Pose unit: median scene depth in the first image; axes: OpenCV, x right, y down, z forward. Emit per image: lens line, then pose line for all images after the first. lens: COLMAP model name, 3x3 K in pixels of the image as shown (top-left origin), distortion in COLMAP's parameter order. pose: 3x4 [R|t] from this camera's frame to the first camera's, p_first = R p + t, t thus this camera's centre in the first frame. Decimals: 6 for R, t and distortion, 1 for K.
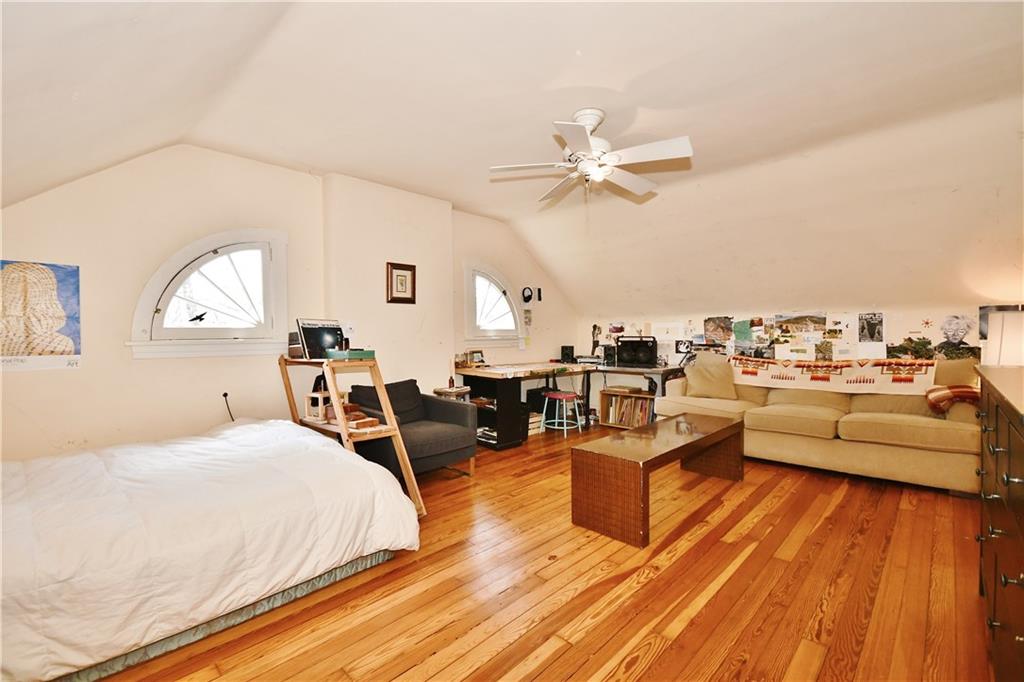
lens RADIAL K [[461.2, 0, 507.5], [0, 461.2, 339.9], [0, 0, 1]] dist [0.000368, -0.002668]
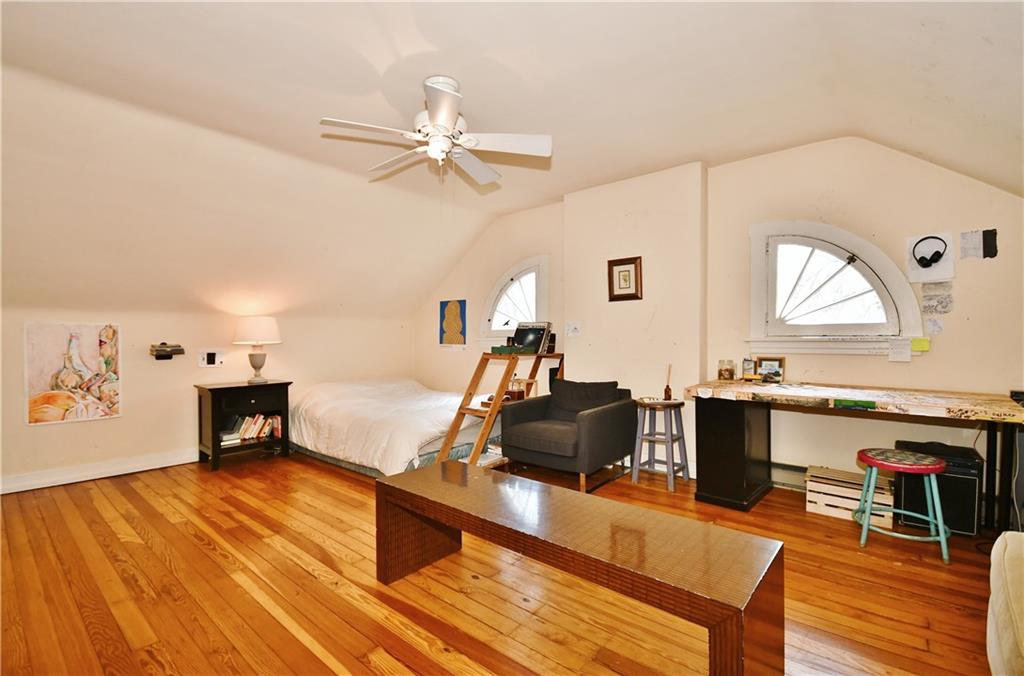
lens RADIAL K [[461.2, 0, 508.0], [0, 461.2, 339.8], [0, 0, 1]] dist [0.000368, -0.002668]
pose [[0.050348, 0.016126, -0.998602, 0.895291], [-0.005500, 0.999859, 0.015869, -0.016230], [0.998717, 0.004693, 0.050429, 0.913783]]
